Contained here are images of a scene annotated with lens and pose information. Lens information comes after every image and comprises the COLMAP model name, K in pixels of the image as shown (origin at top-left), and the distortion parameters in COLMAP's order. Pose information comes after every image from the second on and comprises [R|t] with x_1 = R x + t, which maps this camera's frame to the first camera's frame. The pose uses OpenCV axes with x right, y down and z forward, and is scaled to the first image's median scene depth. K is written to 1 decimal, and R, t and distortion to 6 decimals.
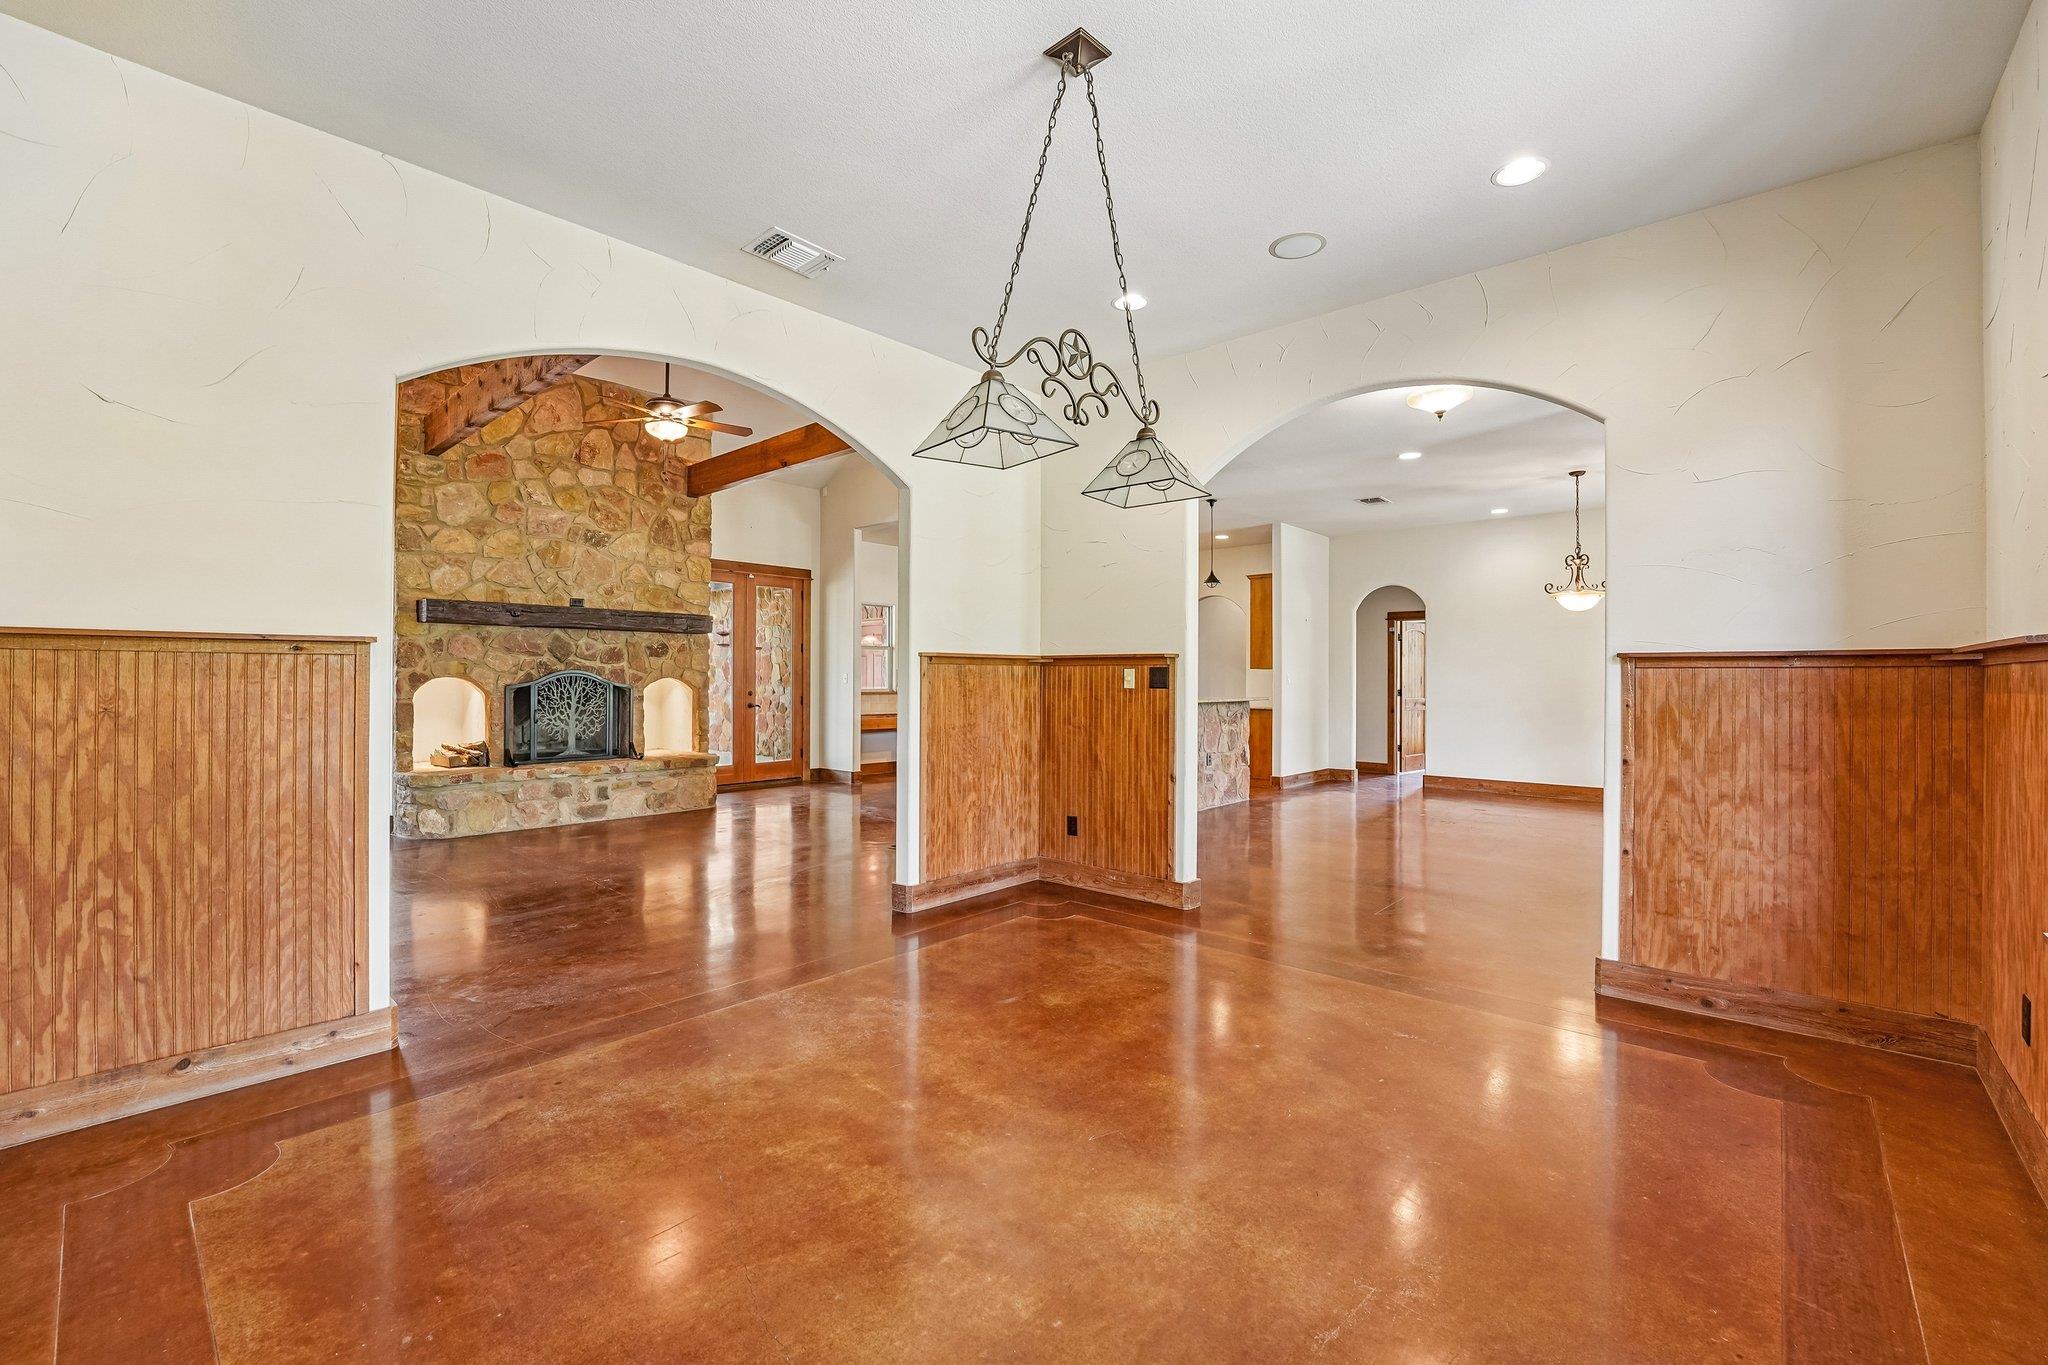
lens RADIAL K [[856.9, 0, 1005.8], [0, 856.9, 668.6], [0, 0, 1]] dist [-0.027075, 0.001108]
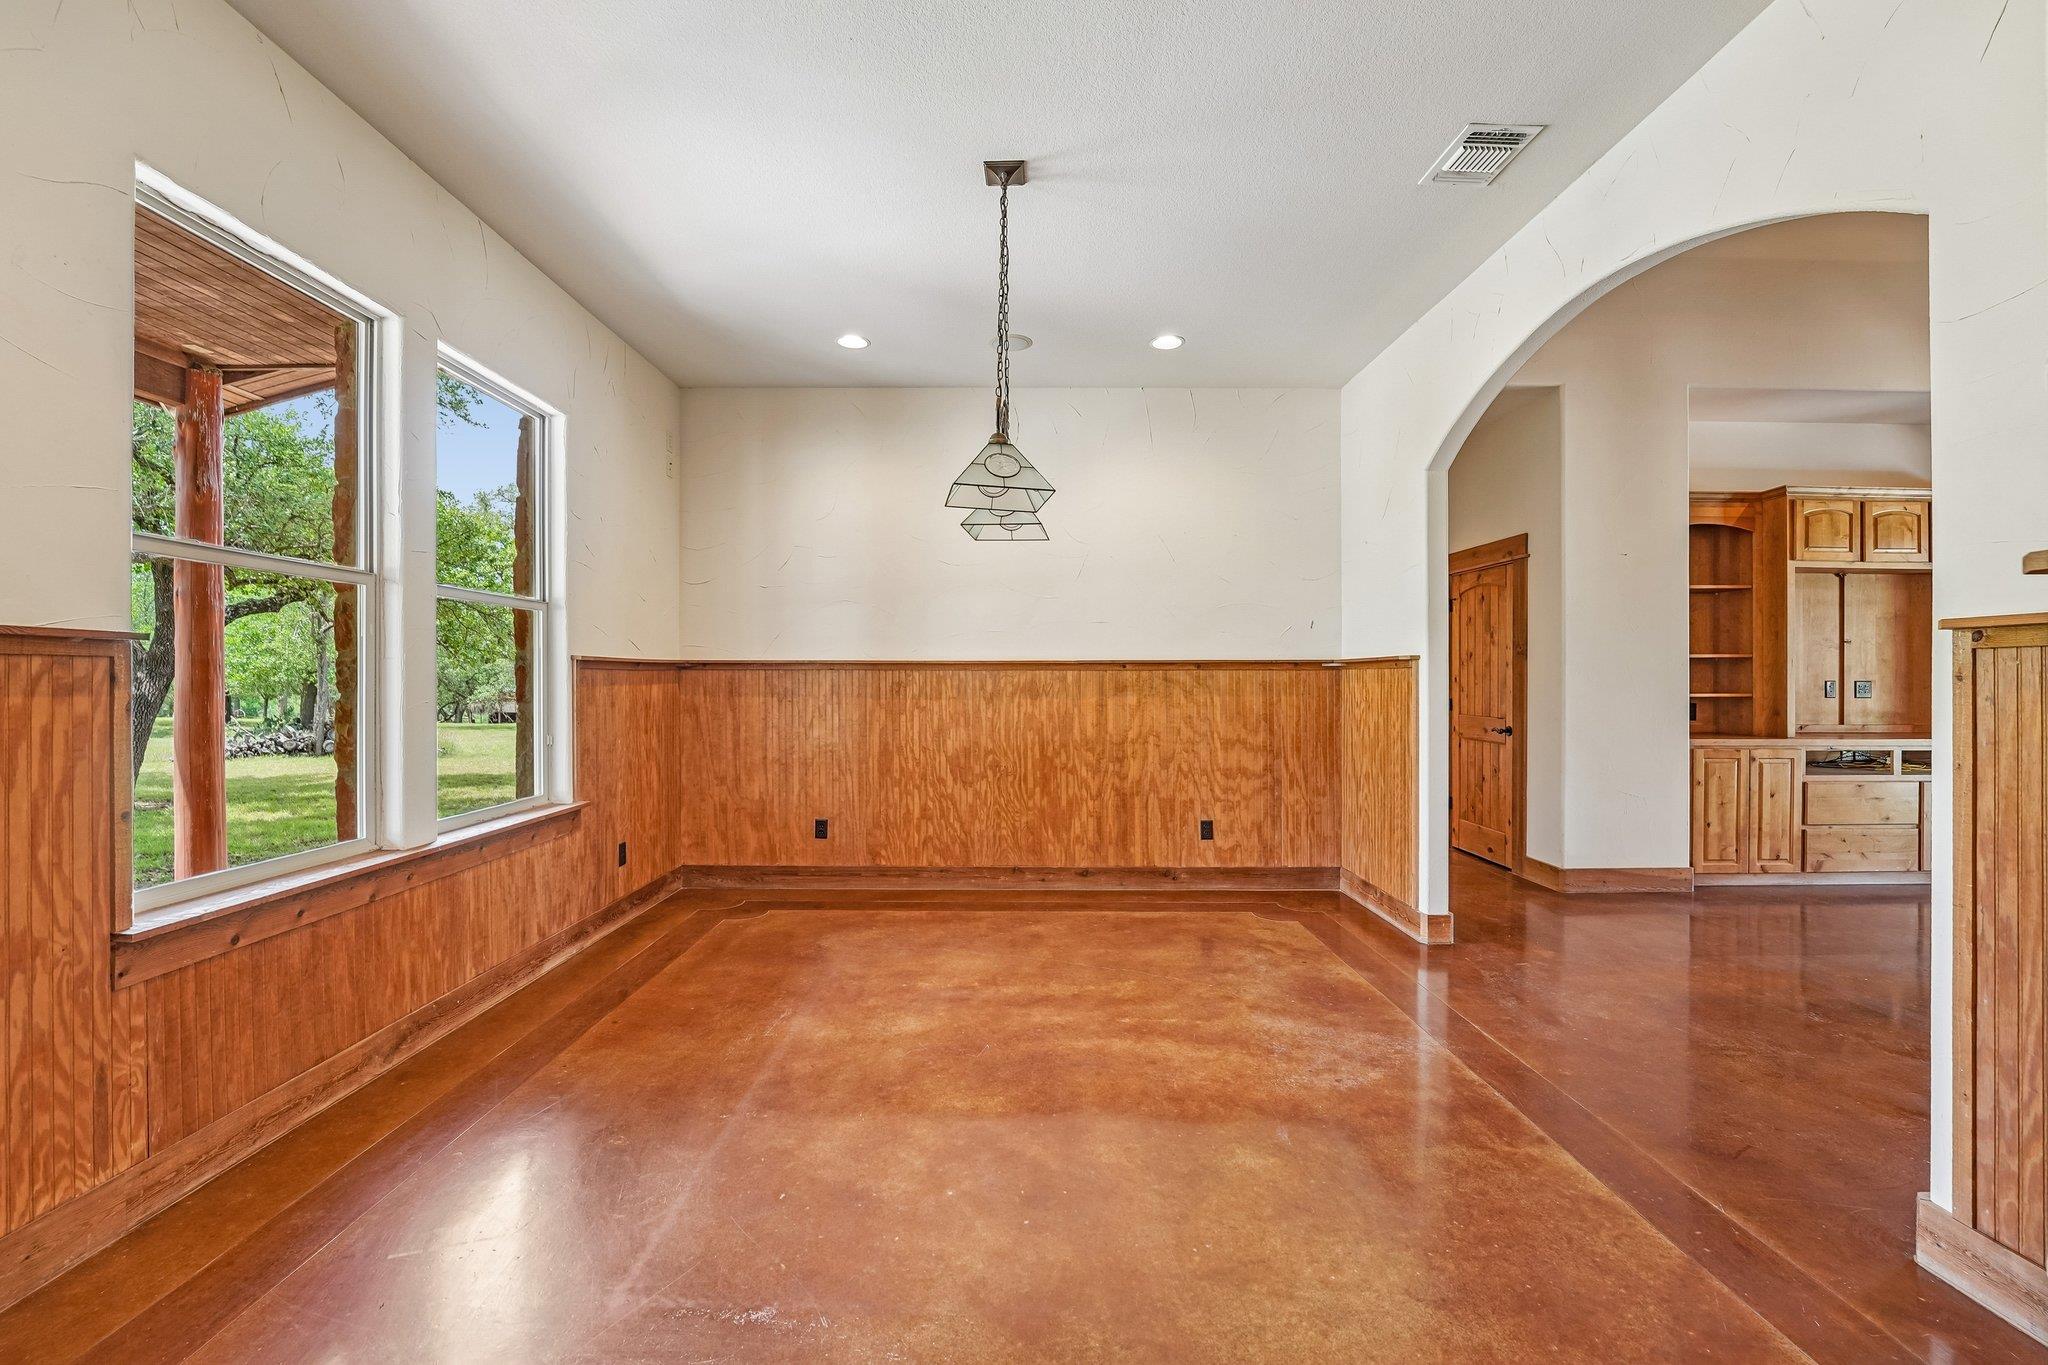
lens RADIAL K [[856.9, 0, 1010.4], [0, 856.9, 674.5], [0, 0, 1]] dist [-0.027075, 0.001108]
pose [[-0.738827, -0.008662, -0.673840, 0.287568], [0.001714, 0.999890, -0.014732, 0.006694], [0.673893, -0.012039, -0.738730, 0.606387]]
